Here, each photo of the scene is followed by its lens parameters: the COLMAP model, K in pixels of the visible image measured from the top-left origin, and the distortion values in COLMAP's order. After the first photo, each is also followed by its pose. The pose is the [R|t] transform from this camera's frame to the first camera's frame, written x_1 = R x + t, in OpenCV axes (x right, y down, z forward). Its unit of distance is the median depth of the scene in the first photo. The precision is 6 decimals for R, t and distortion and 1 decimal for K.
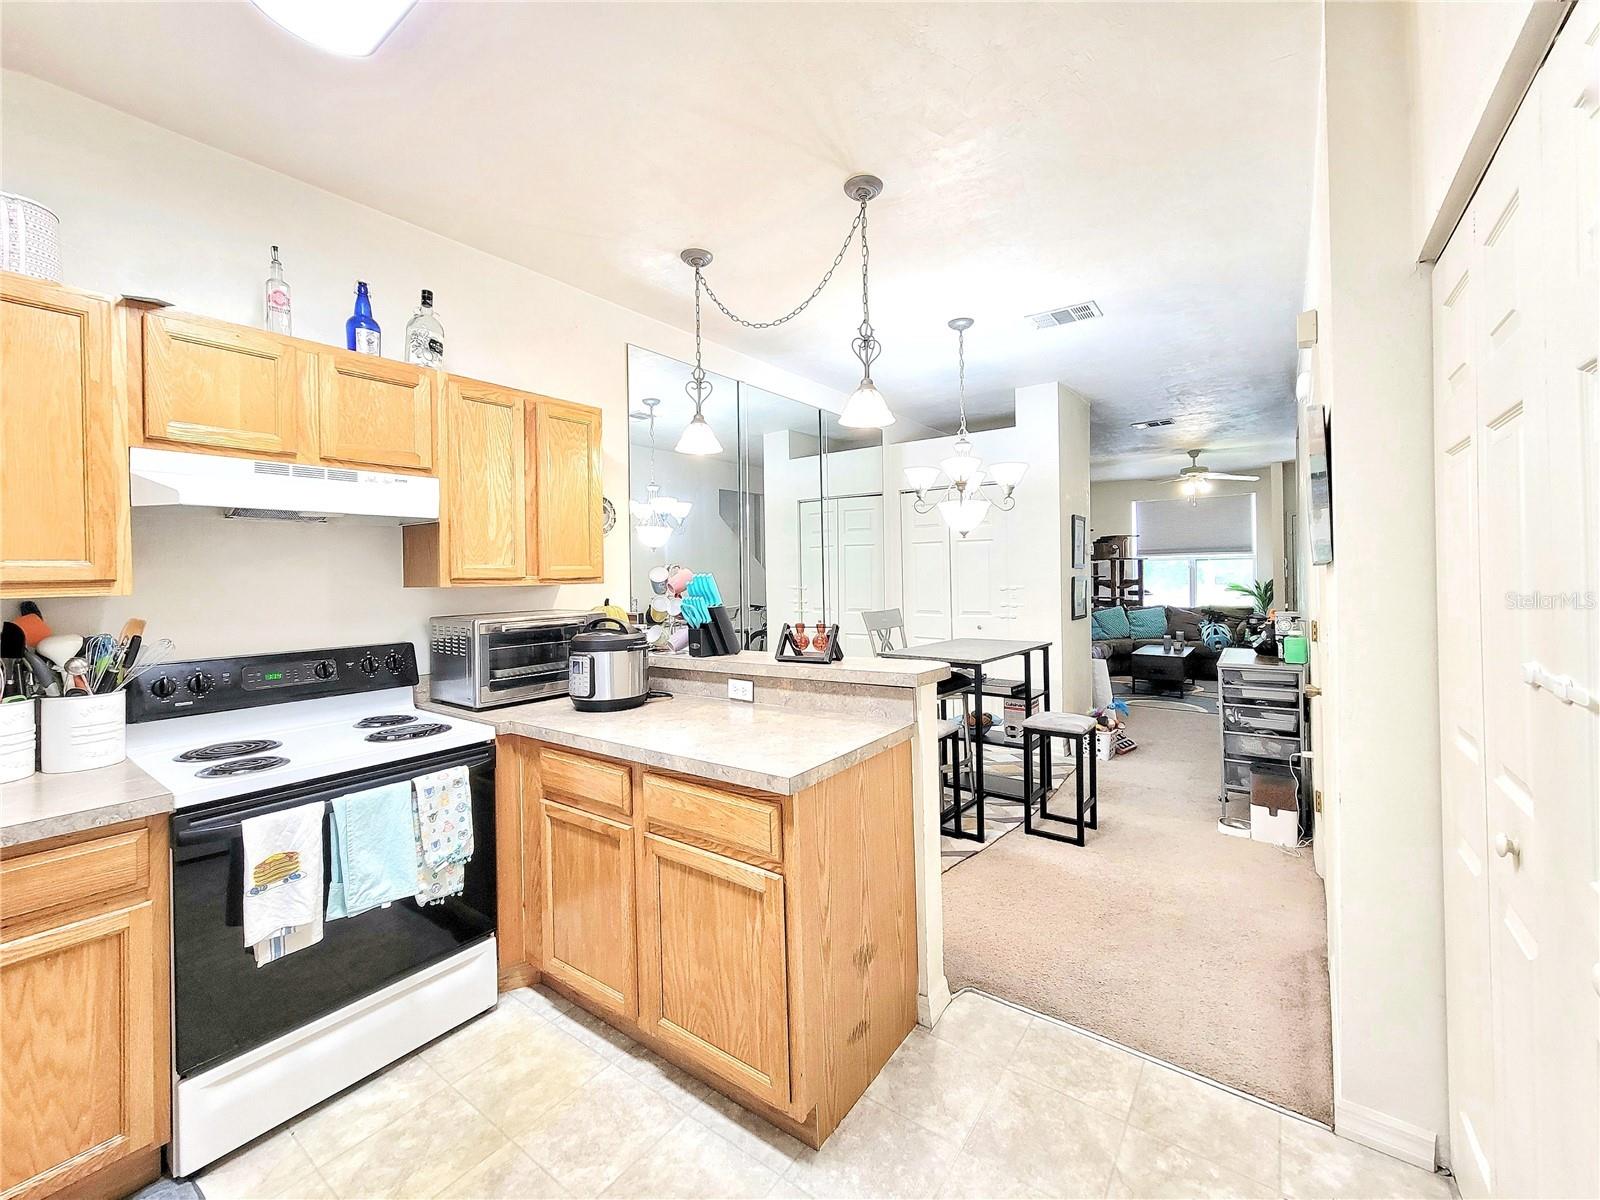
lens RADIAL K [[651.9, 0, 812.8], [0, 651.9, 580.7], [0, 0, 1]] dist [-0.002510, 0.000954]
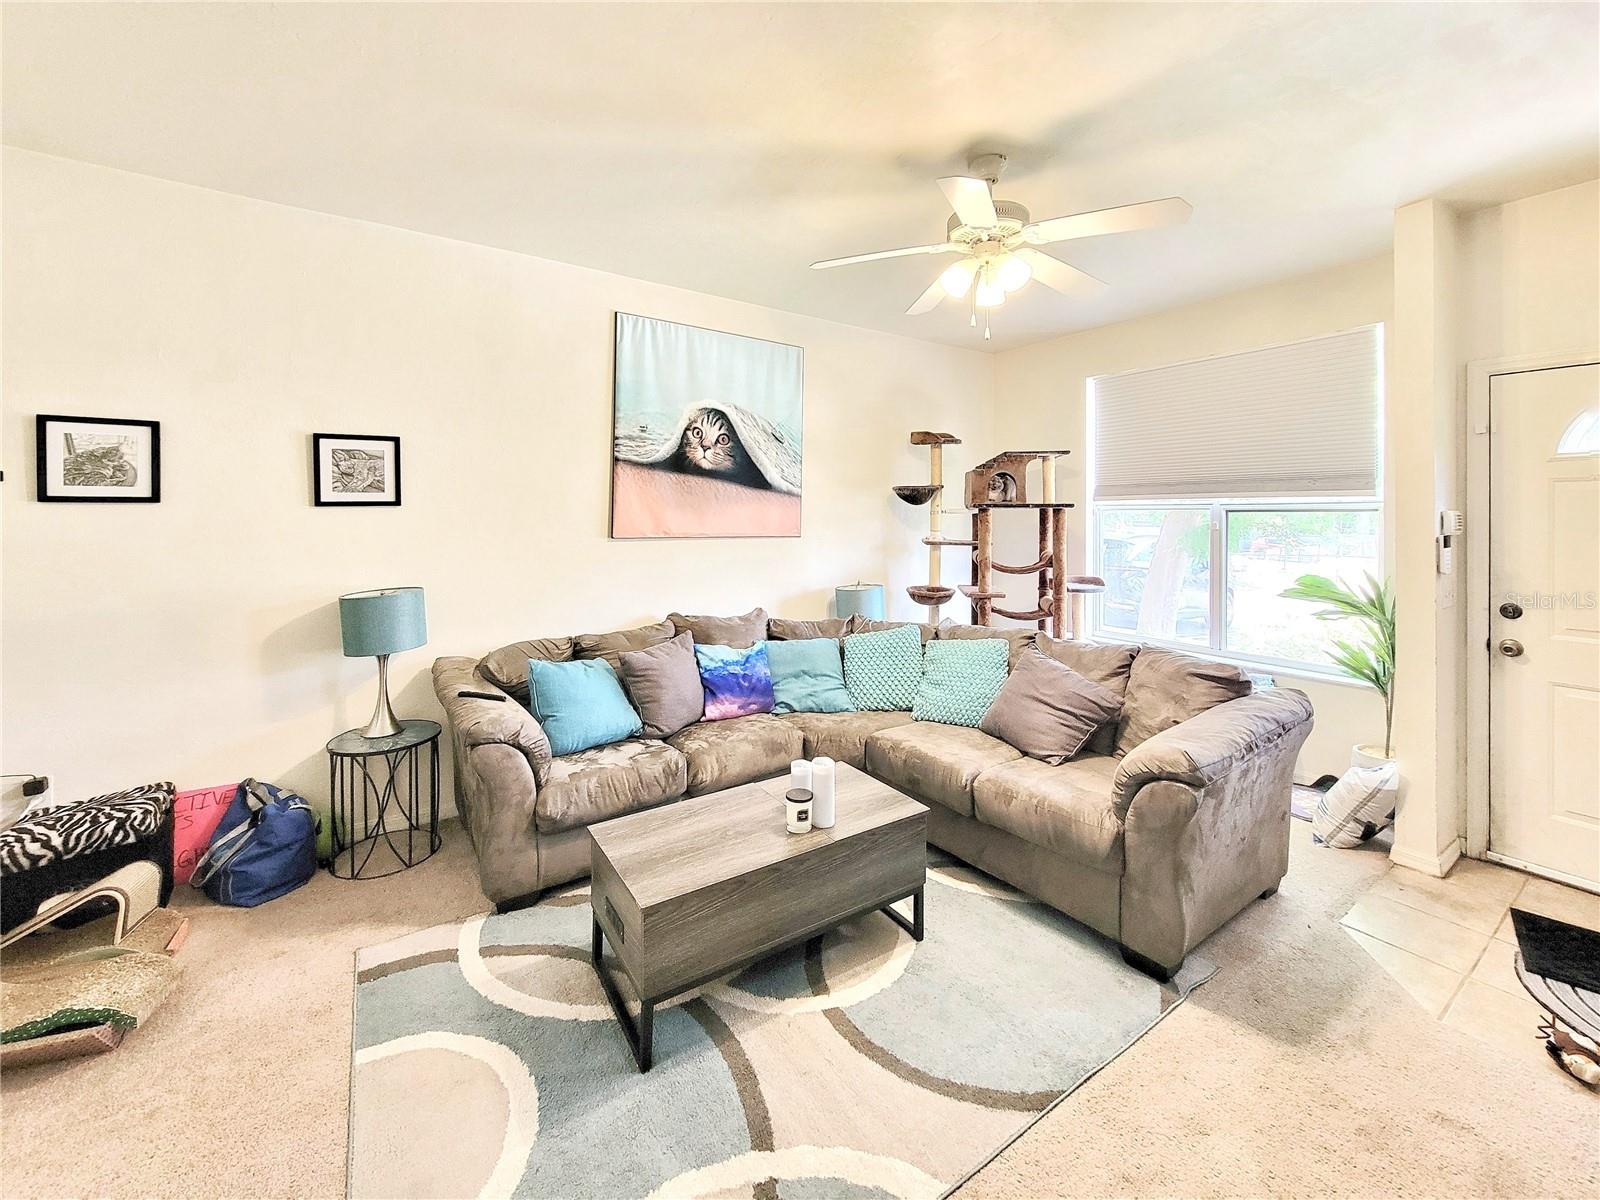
lens RADIAL K [[651.9, 0, 797.8], [0, 651.9, 508.1], [0, 0, 1]] dist [-0.002510, 0.000954]
pose [[0.937286, 0.016279, -0.348182, 0.893363], [-0.022886, 0.999628, -0.014869, -0.039441], [0.347810, 0.021905, 0.937309, 0.988562]]
